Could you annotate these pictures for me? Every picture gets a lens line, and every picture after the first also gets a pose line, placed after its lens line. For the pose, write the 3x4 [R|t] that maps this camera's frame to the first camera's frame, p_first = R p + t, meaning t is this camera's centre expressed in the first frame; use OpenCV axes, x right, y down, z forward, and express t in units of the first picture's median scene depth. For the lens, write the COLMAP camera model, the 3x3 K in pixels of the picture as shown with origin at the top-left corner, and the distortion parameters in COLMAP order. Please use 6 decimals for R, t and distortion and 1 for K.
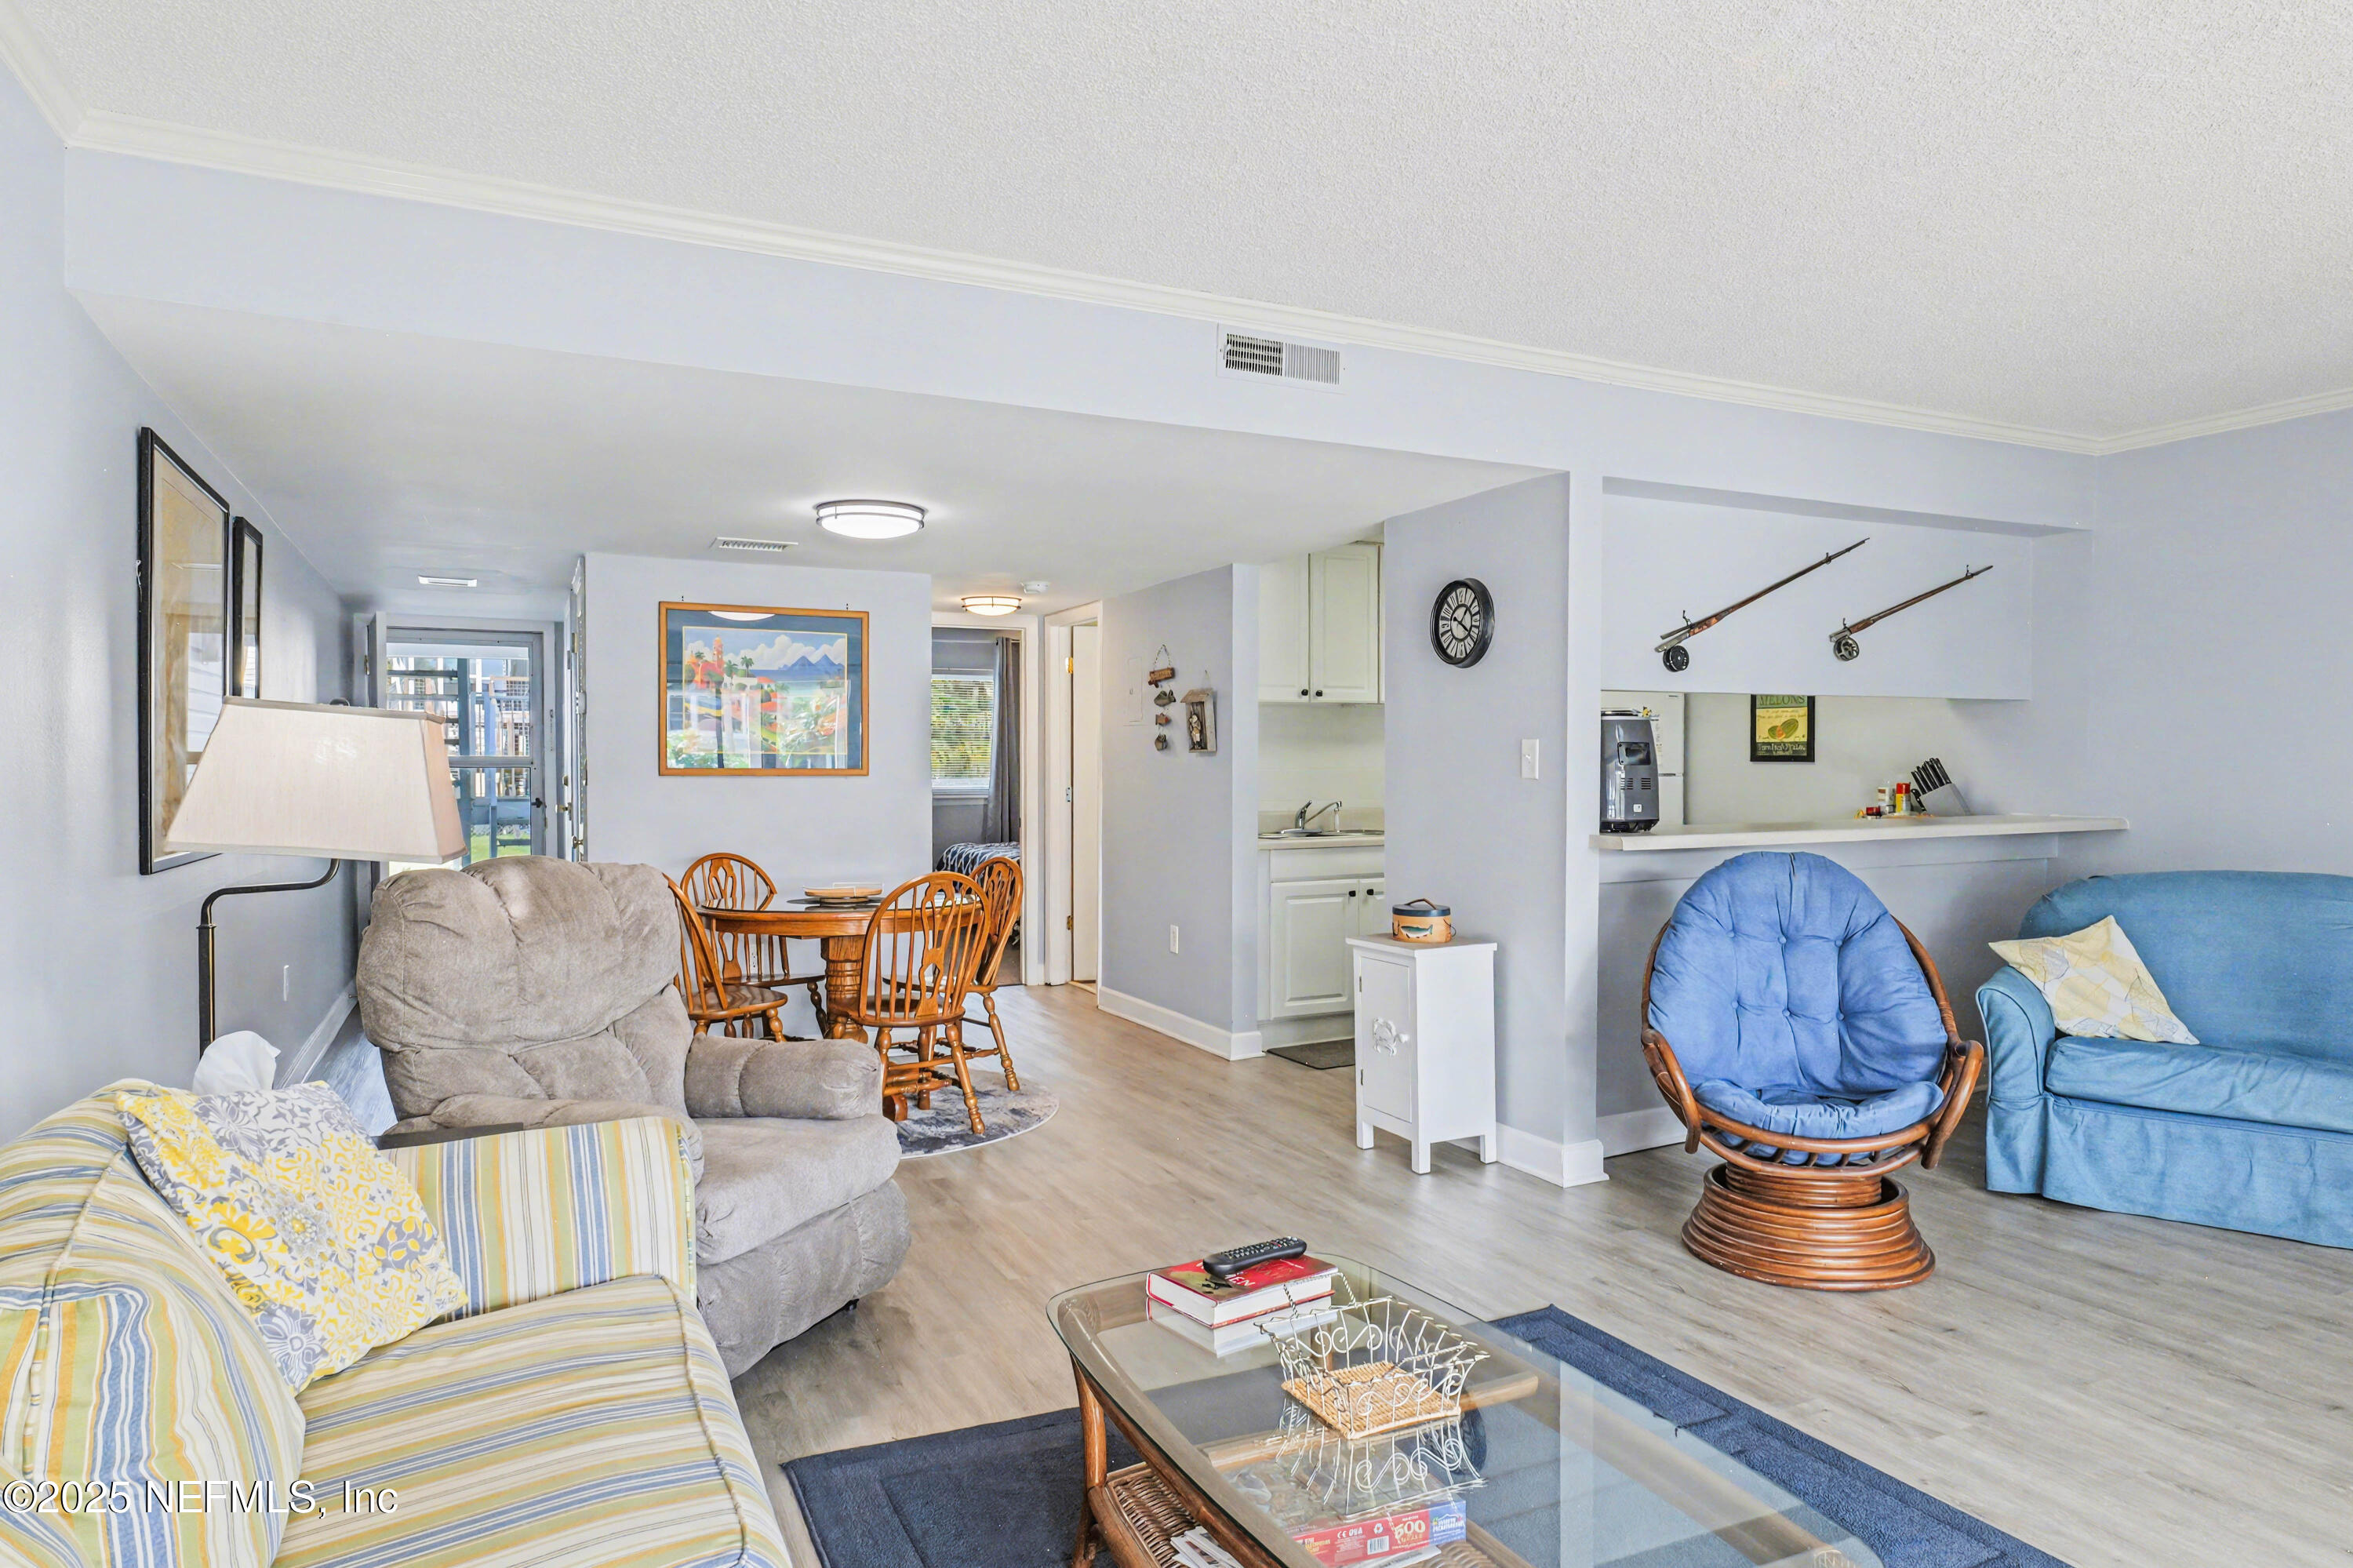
lens RADIAL K [[1414.1, 0, 1176.5], [0, 1414.1, 784.0], [0, 0, 1]] dist [-0.001680, -0.000194]
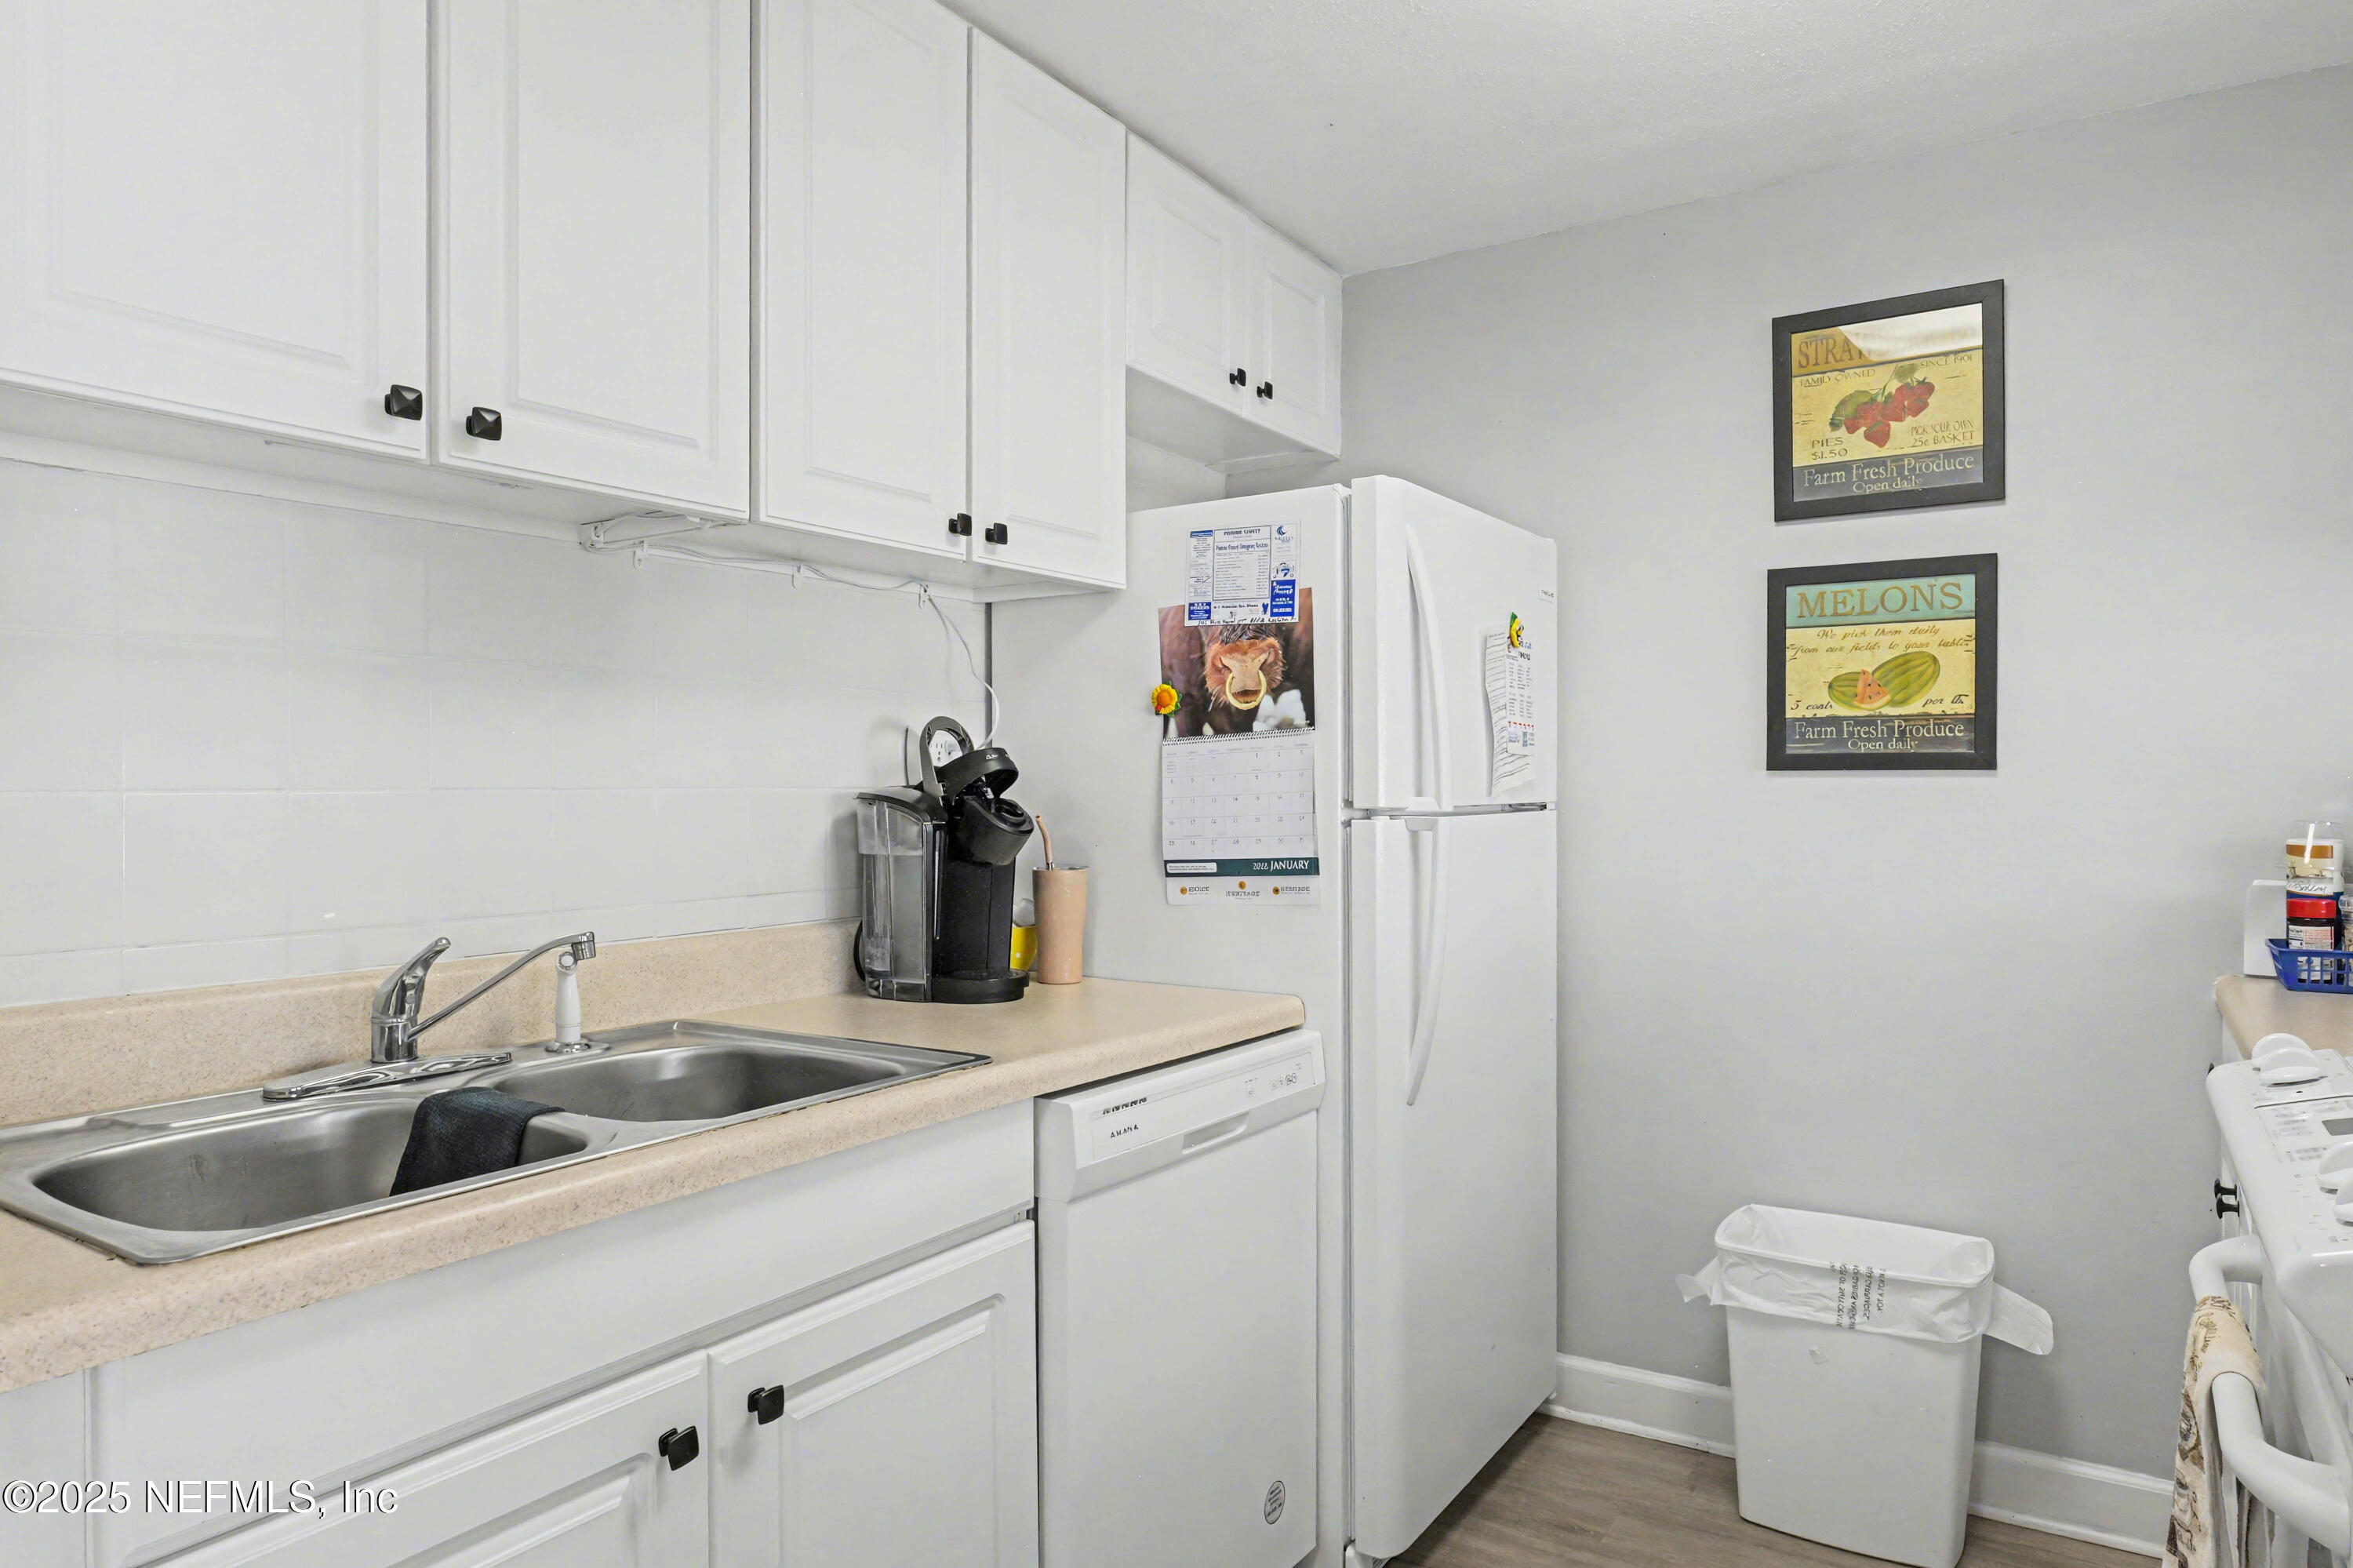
lens RADIAL K [[1437.5, 0, 1176.5], [0, 1437.5, 784.0], [0, 0, 1]] dist [-0.000682, -0.000376]
pose [[0.852650, -0.000932, 0.522482, 0.079426], [0.009259, 0.999868, -0.013326, -0.008838], [-0.522401, 0.016200, 0.852546, 0.789579]]
